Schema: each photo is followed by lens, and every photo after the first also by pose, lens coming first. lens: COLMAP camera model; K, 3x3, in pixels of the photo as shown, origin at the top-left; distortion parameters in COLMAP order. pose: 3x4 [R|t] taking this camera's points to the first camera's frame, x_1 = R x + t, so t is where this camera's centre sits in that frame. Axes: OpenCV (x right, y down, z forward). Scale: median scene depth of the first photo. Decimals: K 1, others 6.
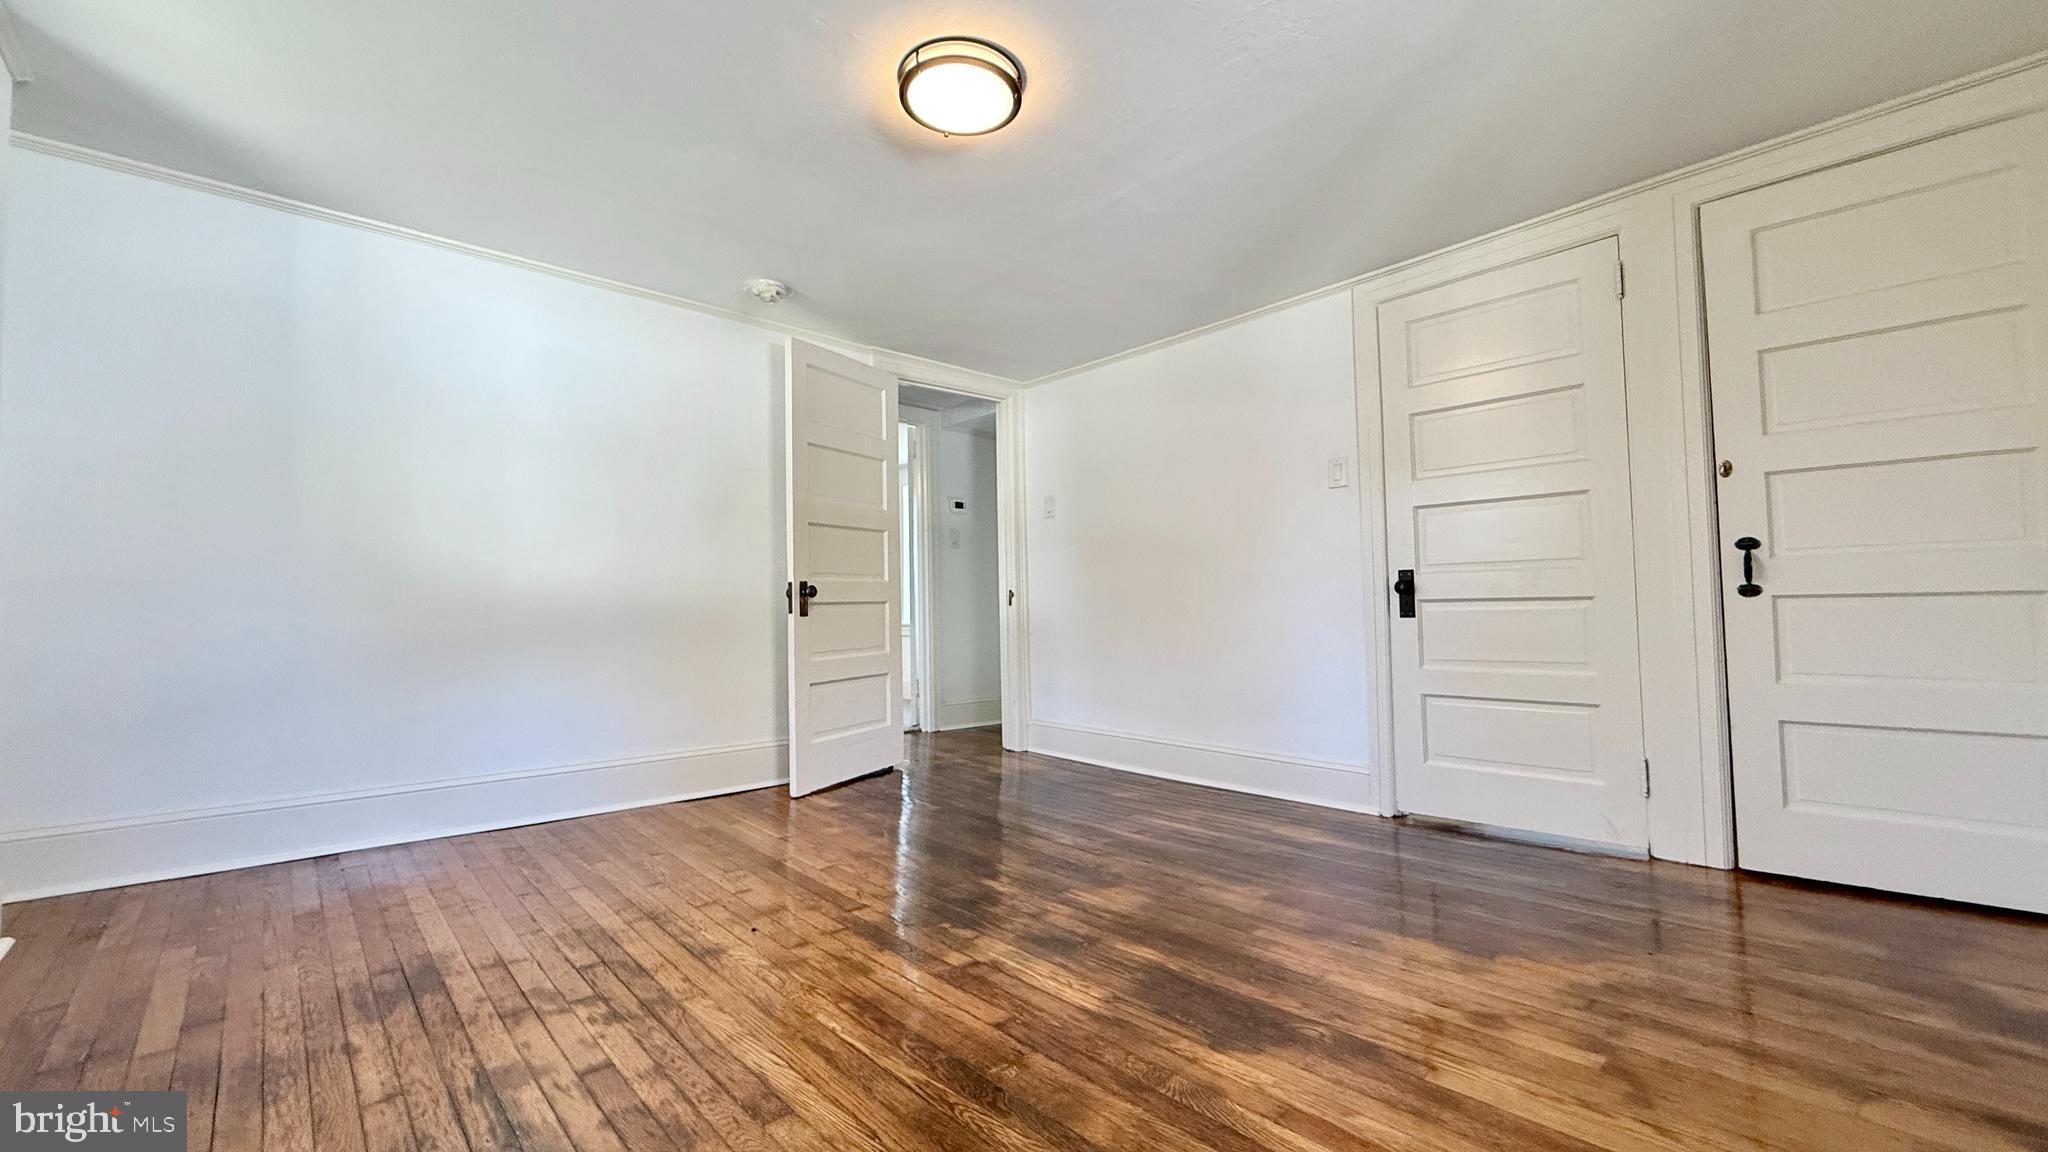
lens RADIAL K [[816.7, 0, 1022.5], [0, 816.7, 571.9], [0, 0, 1]] dist [0.001466, 0.000324]
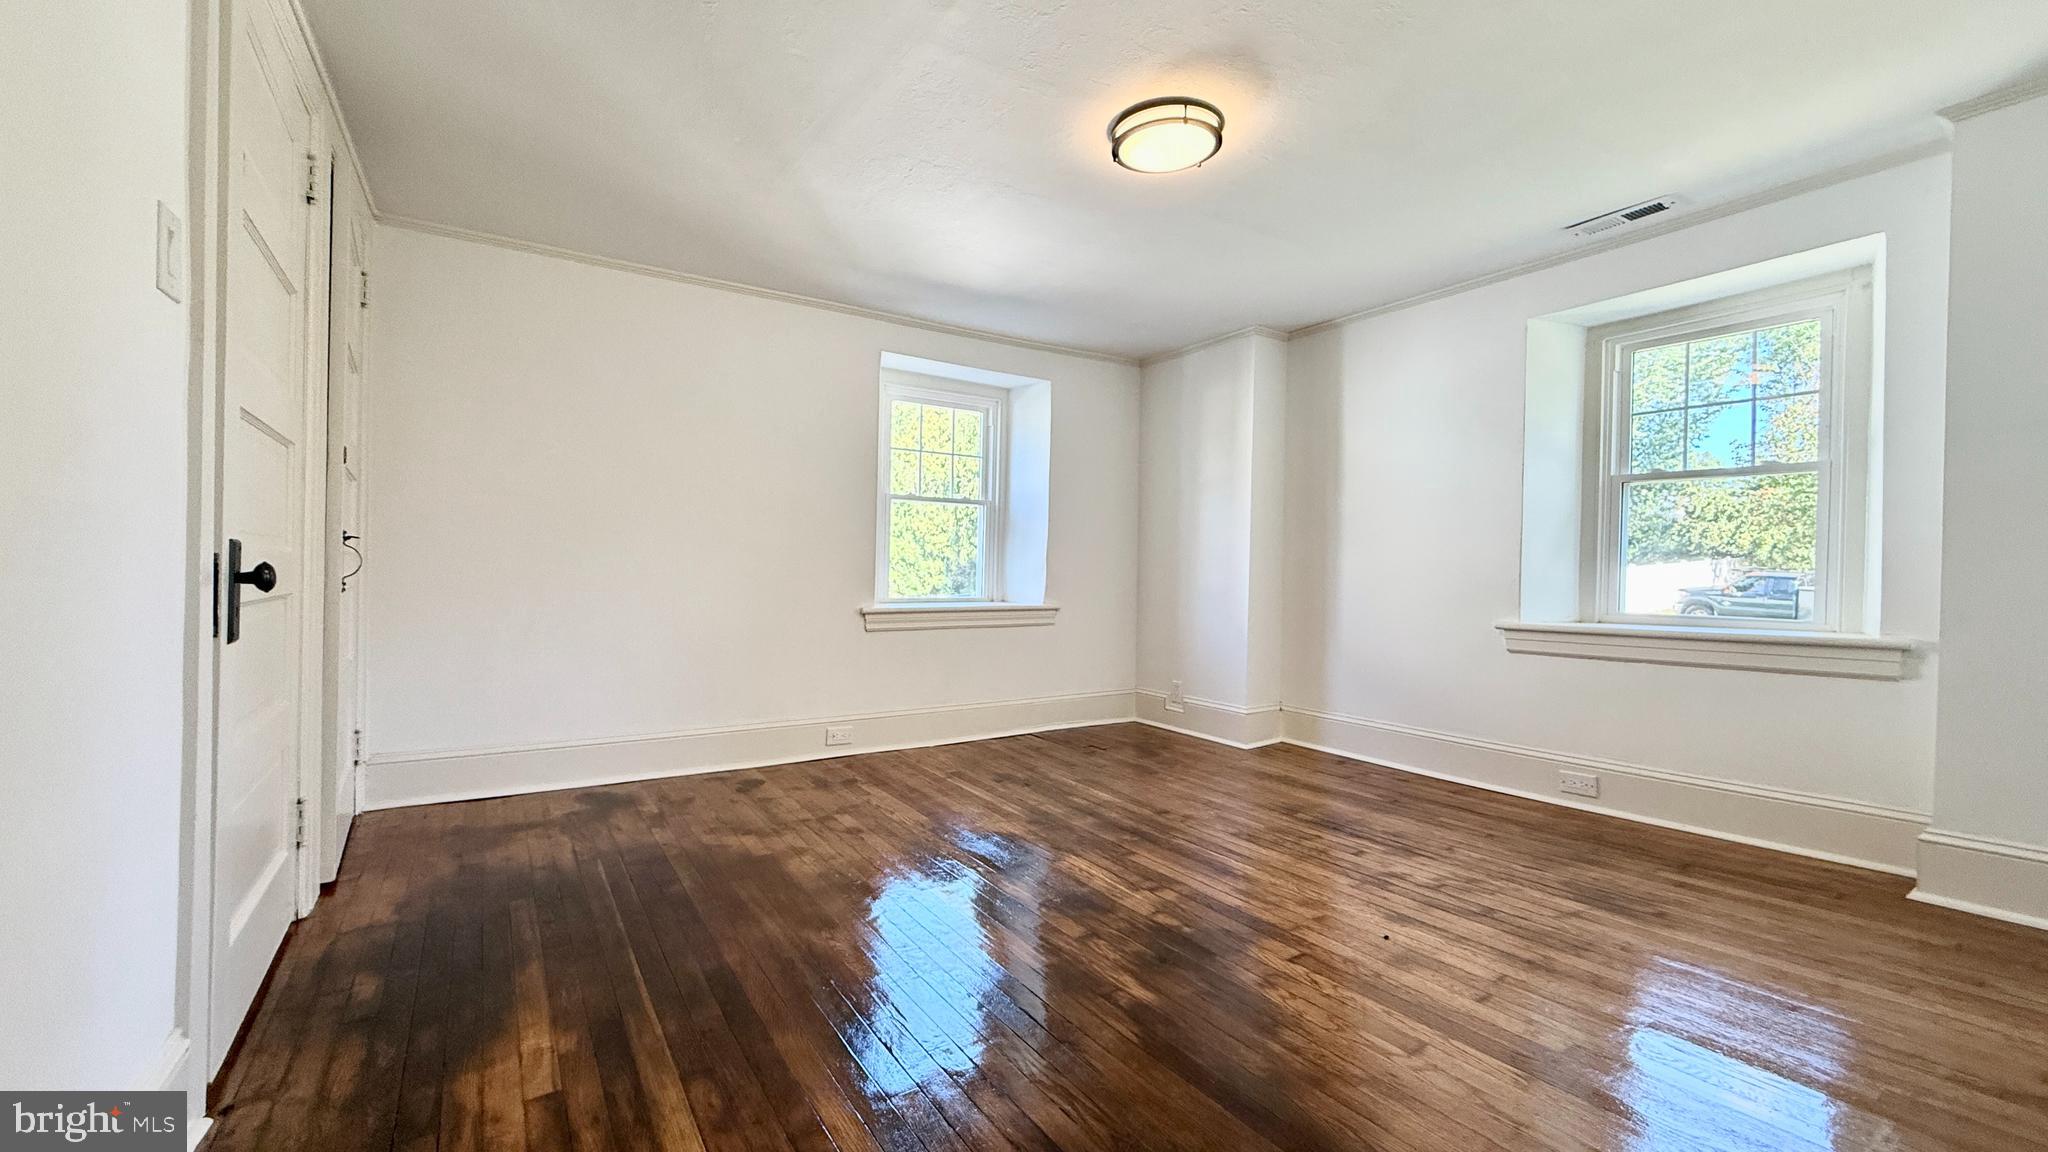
lens RADIAL K [[816.7, 0, 1022.5], [0, 816.7, 571.9], [0, 0, 1]] dist [0.001466, 0.000324]
pose [[-0.986036, 0.001241, 0.166529, -0.074310], [-0.006262, 0.998989, -0.044524, 0.058558], [-0.166415, -0.044945, -0.985031, 2.366870]]
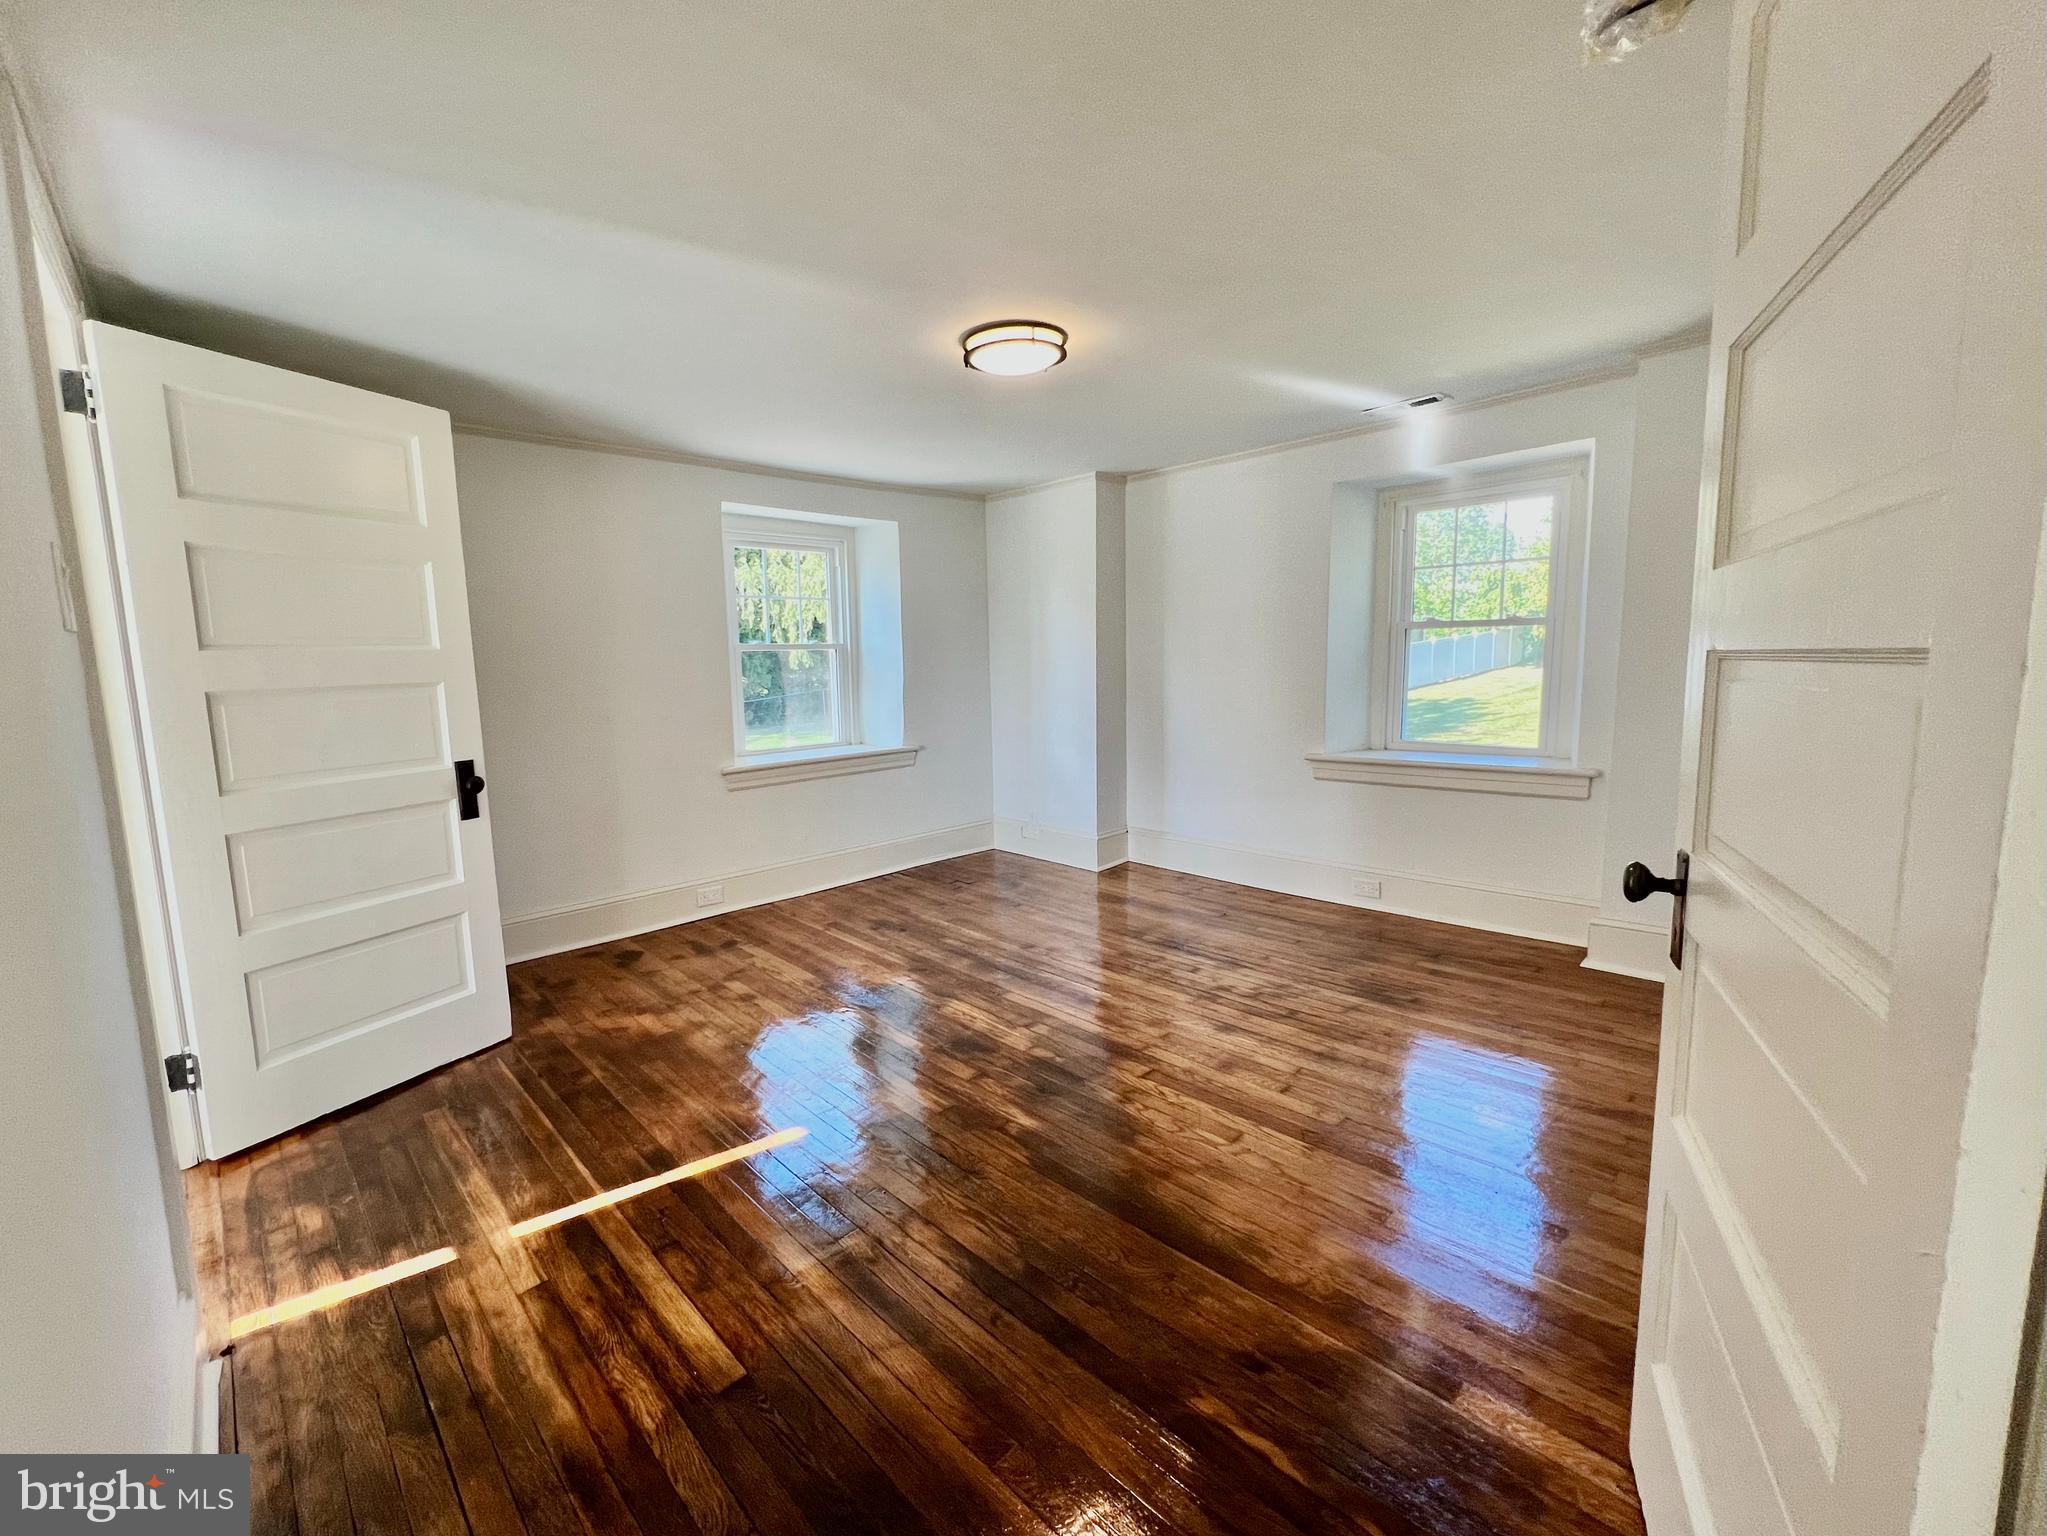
lens RADIAL K [[850.9, 0, 1022.6], [0, 850.9, 765.4], [0, 0, 1]] dist [-0.002242, 0.000028]
pose [[-0.998901, 0.042253, -0.020290, -0.040826], [0.040365, 0.995489, 0.085862, -0.108695], [0.023827, 0.084949, -0.996100, 2.553416]]
